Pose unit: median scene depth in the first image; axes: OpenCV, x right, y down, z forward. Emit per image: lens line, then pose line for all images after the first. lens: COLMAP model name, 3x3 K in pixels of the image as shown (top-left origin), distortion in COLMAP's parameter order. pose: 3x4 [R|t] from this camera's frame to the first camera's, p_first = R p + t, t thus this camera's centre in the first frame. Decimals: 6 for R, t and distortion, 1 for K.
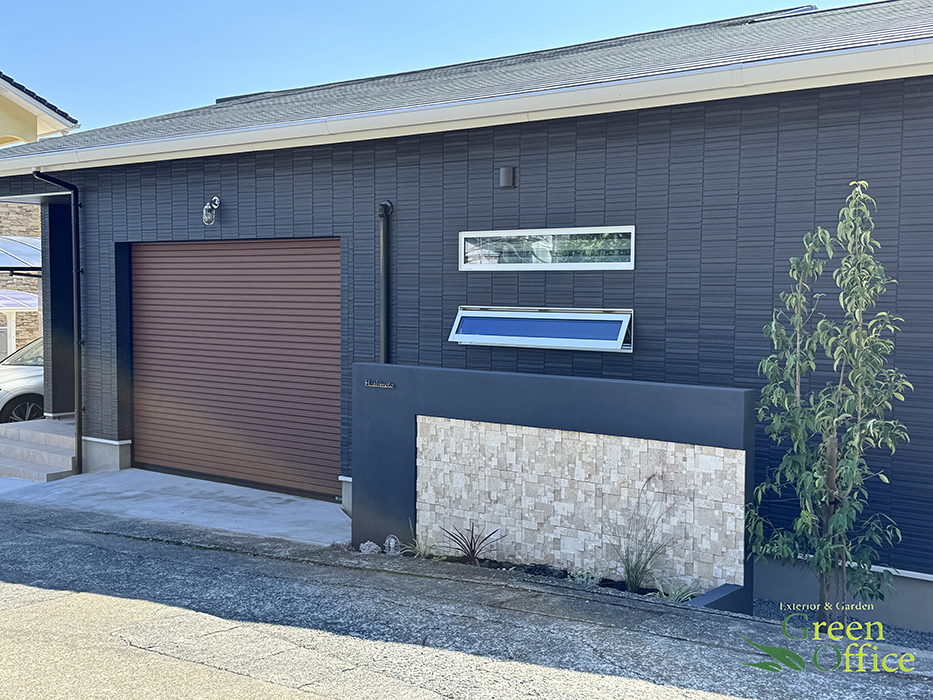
lens RADIAL K [[1124.3, 0, 466.5], [0, 1124.3, 350.0], [0, 0, 1]] dist [0.004433, 0.001412]
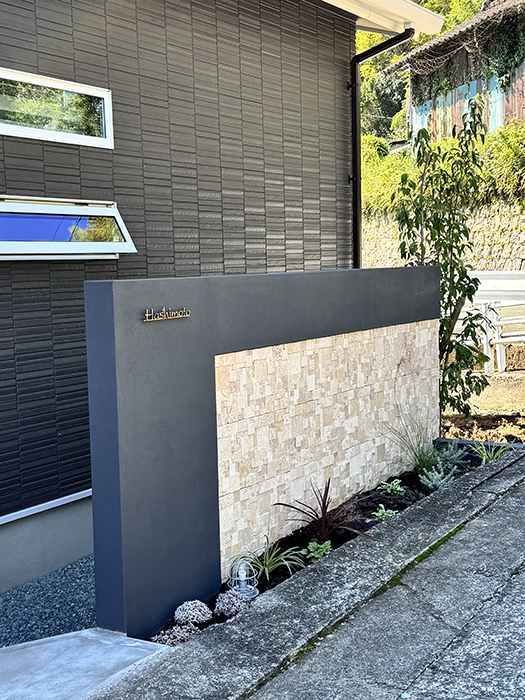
lens RADIAL K [[964.5, 0, 262.5], [0, 964.5, 350.0], [0, 0, 1]] dist [0.133186, 0.006711]
pose [[-0.135957, -0.094172, 0.986229, -0.573624], [0.078610, 0.991308, 0.105494, 0.002618], [-0.987591, 0.091870, -0.127372, 1.073290]]
